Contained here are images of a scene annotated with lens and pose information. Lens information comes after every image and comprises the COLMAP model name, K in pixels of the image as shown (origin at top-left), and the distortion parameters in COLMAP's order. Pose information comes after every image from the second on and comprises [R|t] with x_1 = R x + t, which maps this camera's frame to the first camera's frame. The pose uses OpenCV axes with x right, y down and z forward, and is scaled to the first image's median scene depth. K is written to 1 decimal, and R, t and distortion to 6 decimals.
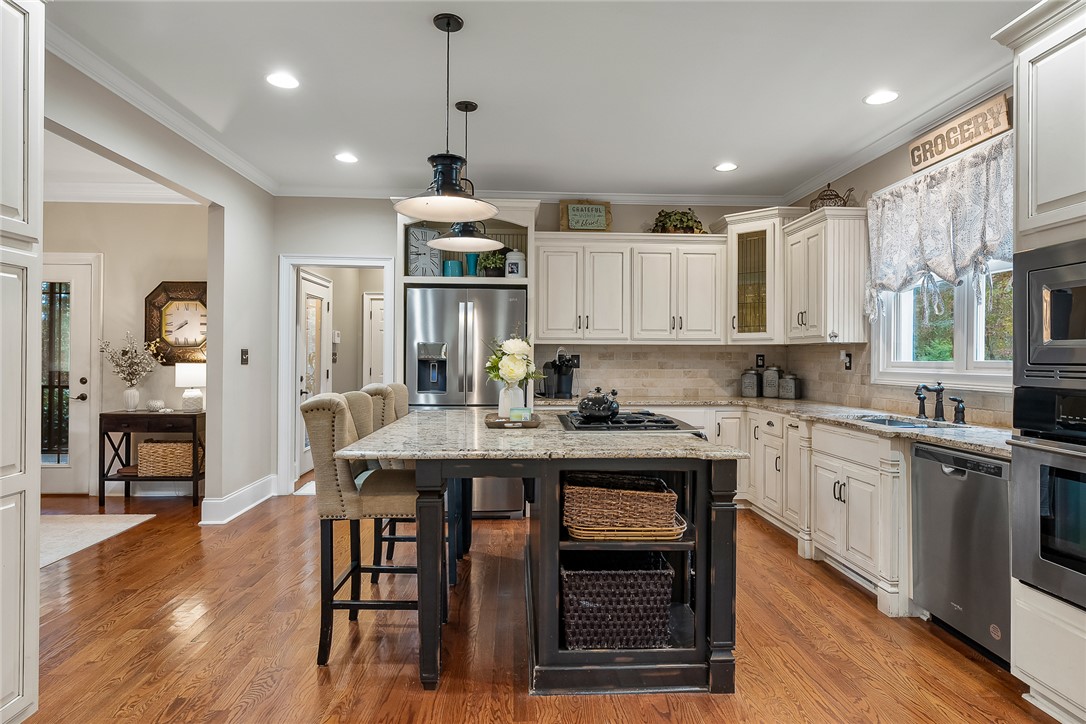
lens RADIAL K [[610.5, 0, 543.8], [0, 610.5, 354.2], [0, 0, 1]] dist [-0.005479, 0.002384]
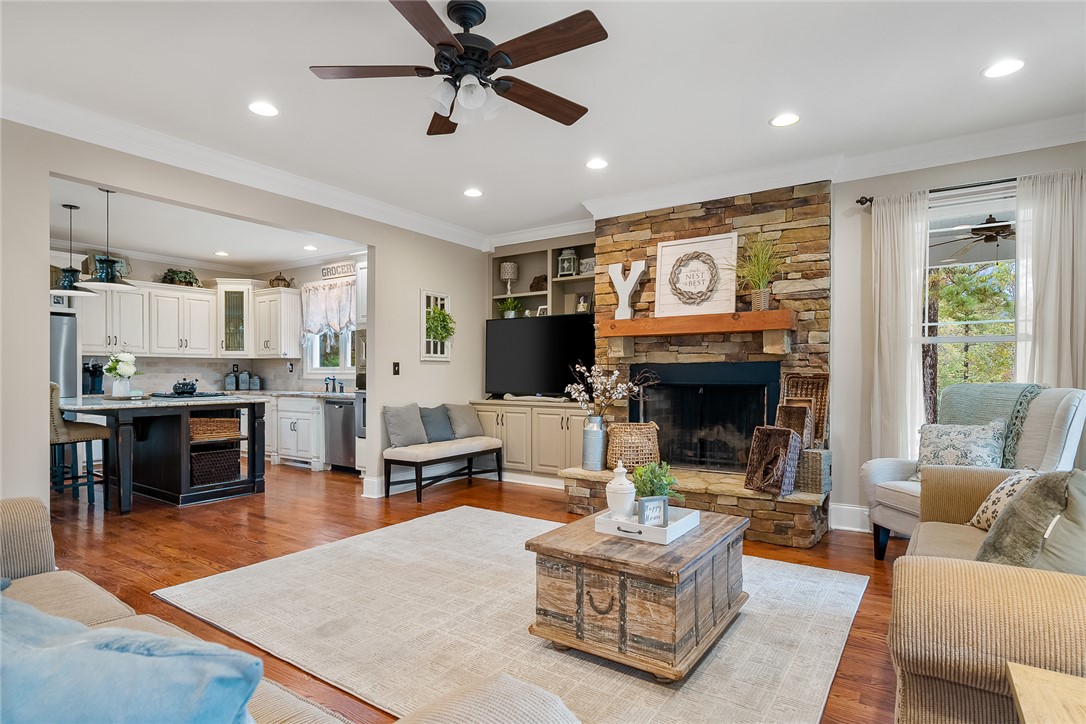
lens RADIAL K [[569.0, 0, 542.8], [0, 569.0, 381.8], [0, 0, 1]] dist [-0.009622, -0.000164]
pose [[0.598361, -0.016468, 0.801058, -0.474690], [-0.002880, 0.999738, 0.022704, 0.013748], [-0.801222, -0.015893, 0.598156, -0.726652]]
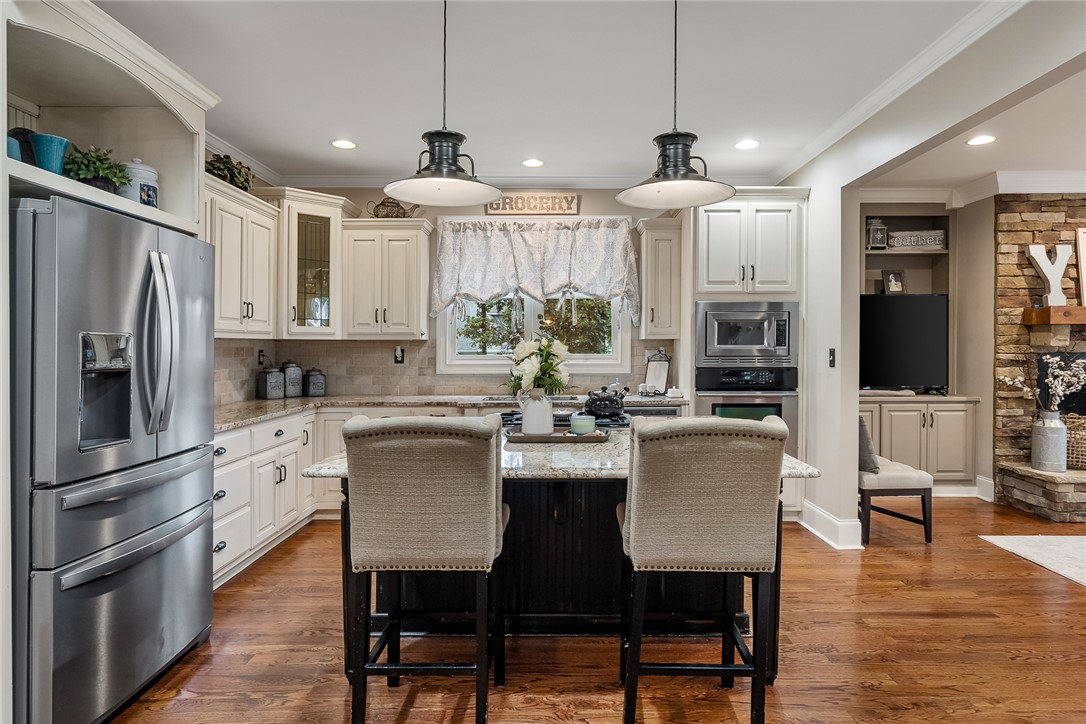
lens RADIAL K [[615.2, 0, 564.1], [0, 615.2, 353.6], [0, 0, 1]] dist [-0.007441, 0.007169]
pose [[0.044332, -0.015969, 0.998889, -0.650426], [-0.002864, 0.999866, 0.016112, -0.012388], [-0.999013, -0.003575, 0.044280, 0.681610]]
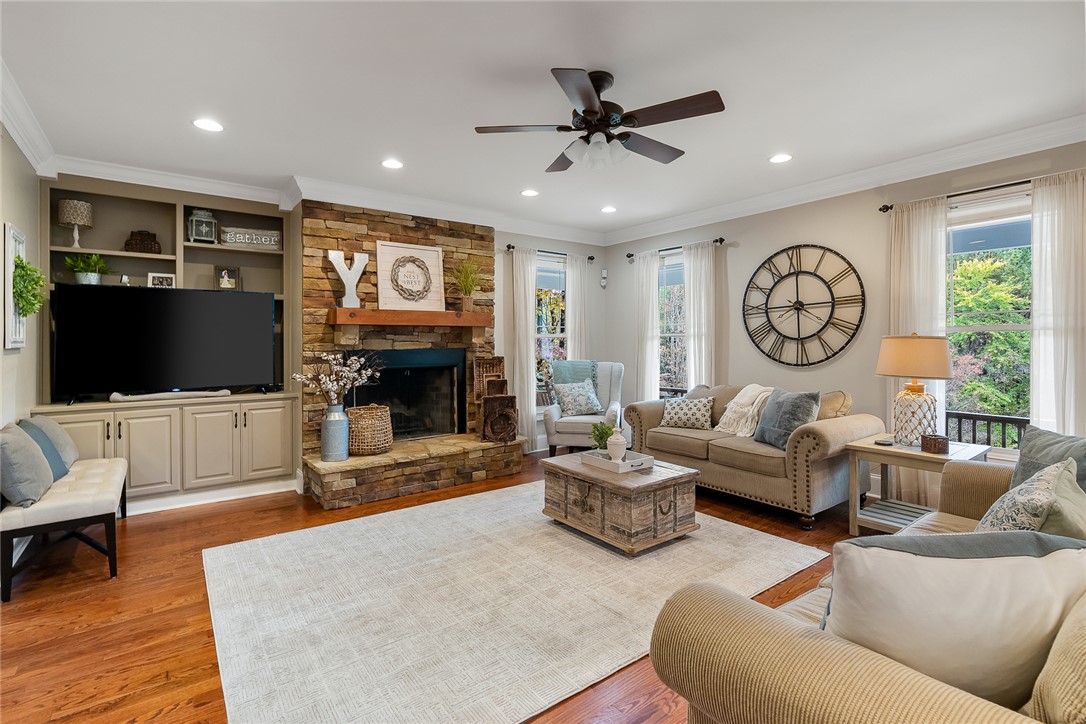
lens RADIAL K [[503.6, 0, 543.0], [0, 503.6, 346.4], [0, 0, 1]] dist [-0.007319, 0.001282]
pose [[-0.562639, -0.010784, 0.826633, -0.541102], [-0.005697, 0.999942, 0.009167, -0.017921], [-0.826683, 0.000449, -0.562667, 0.076338]]
